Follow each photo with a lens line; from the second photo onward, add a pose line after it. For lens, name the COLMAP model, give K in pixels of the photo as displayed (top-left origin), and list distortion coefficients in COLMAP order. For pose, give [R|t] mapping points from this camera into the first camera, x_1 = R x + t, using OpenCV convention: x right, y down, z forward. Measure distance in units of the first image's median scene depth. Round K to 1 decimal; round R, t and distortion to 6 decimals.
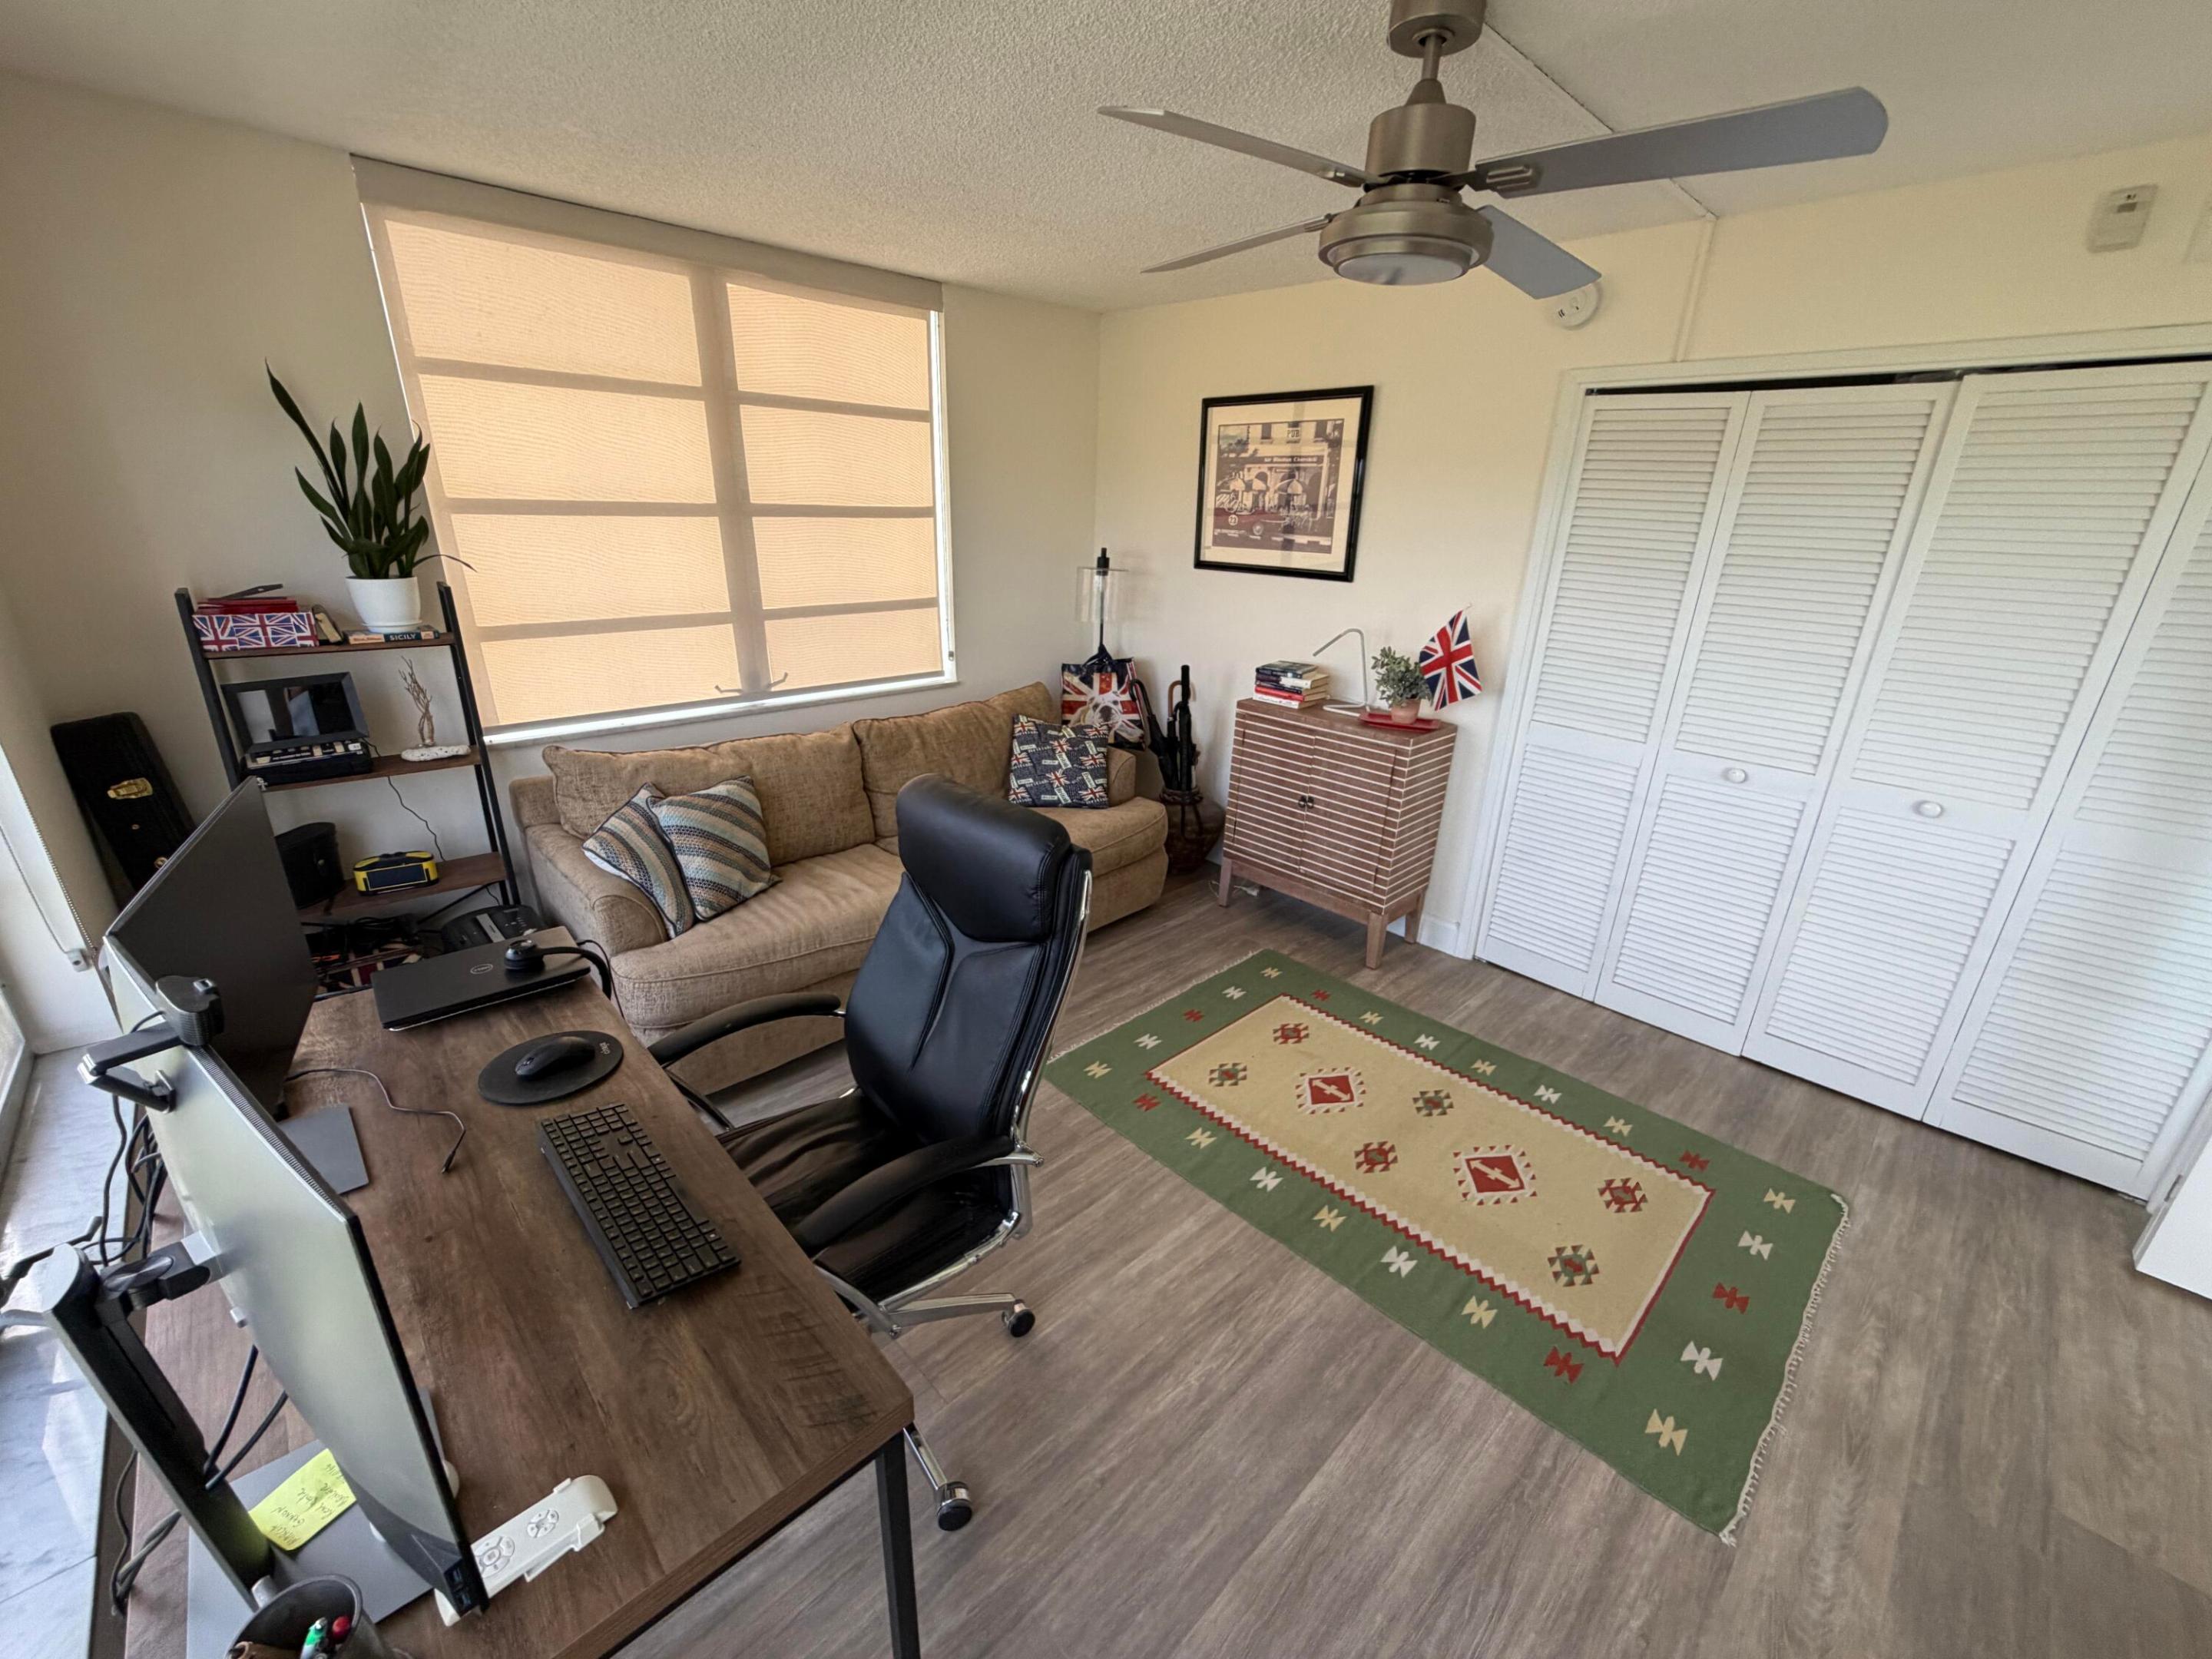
lens RADIAL K [[881.2, 0, 1115.4], [0, 881.2, 829.2], [0, 0, 1]] dist [-0.001227, 0.000309]
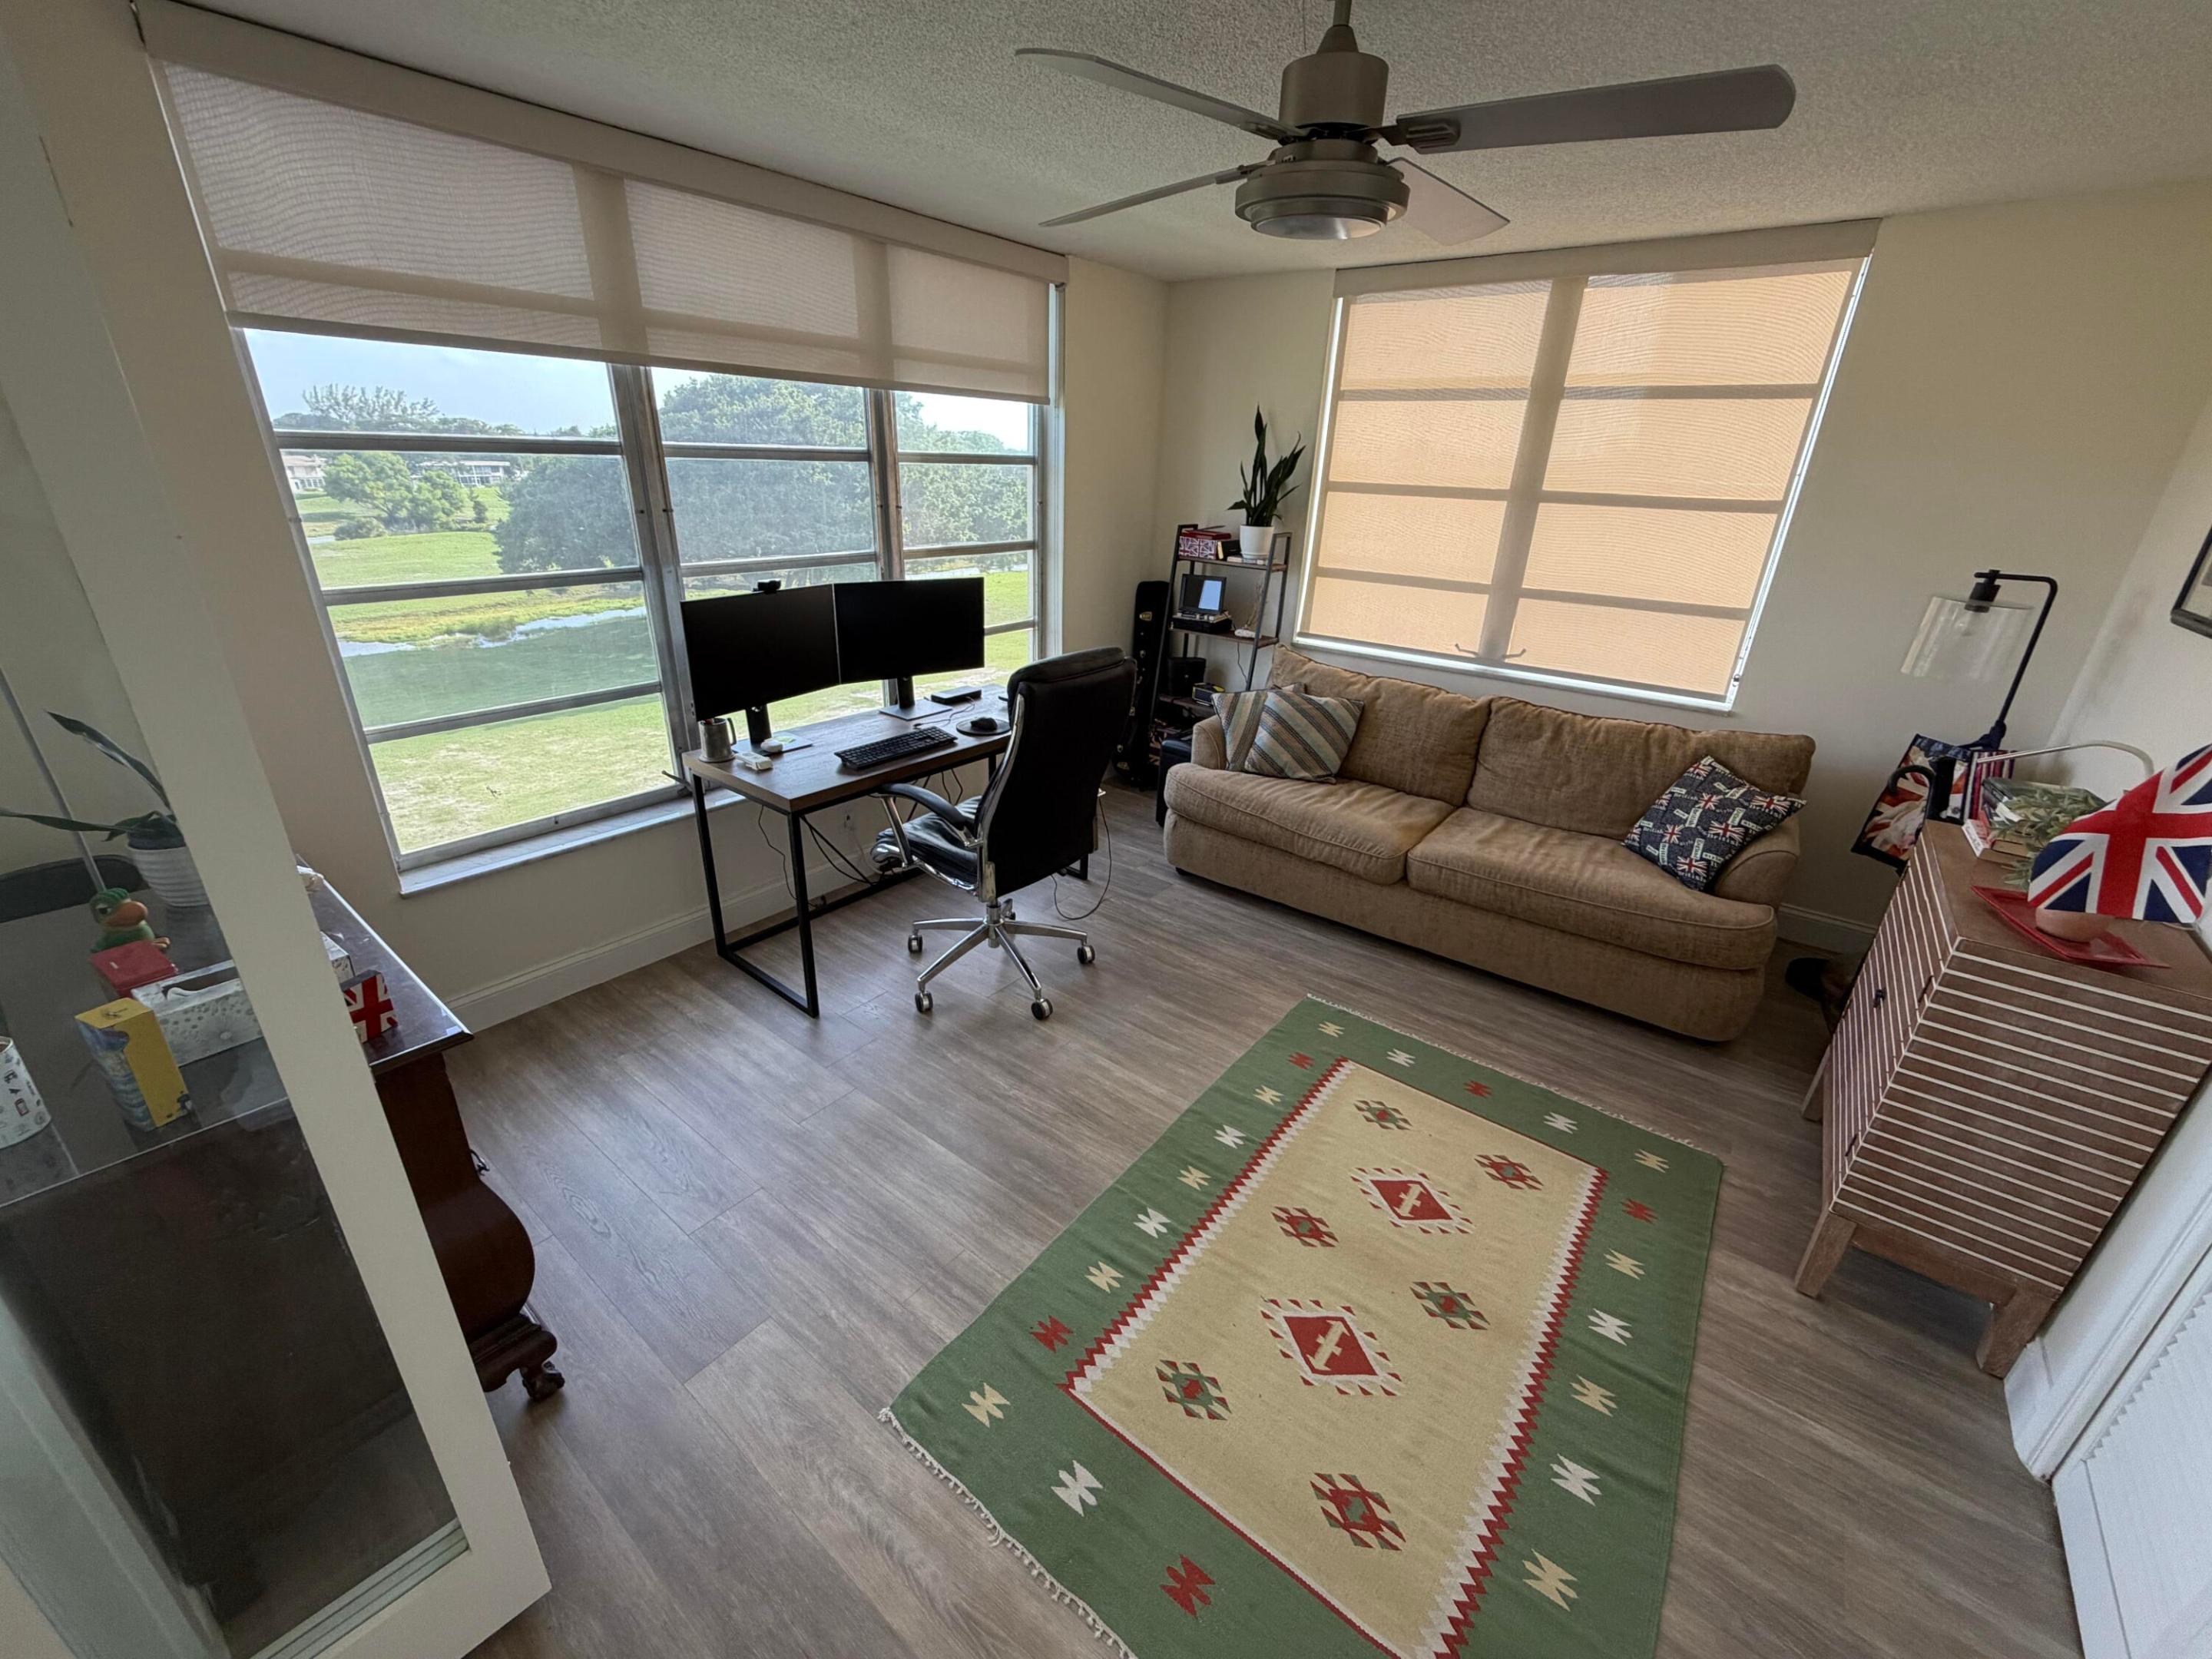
lens RADIAL K [[881.2, 0, 1104.6], [0, 881.2, 834.7], [0, 0, 1]] dist [-0.001227, 0.000309]
pose [[0.144064, 0.366723, -0.919108, 0.824596], [-0.372979, 0.880420, 0.292825, -0.135266], [0.916587, 0.300623, 0.263617, 0.418735]]
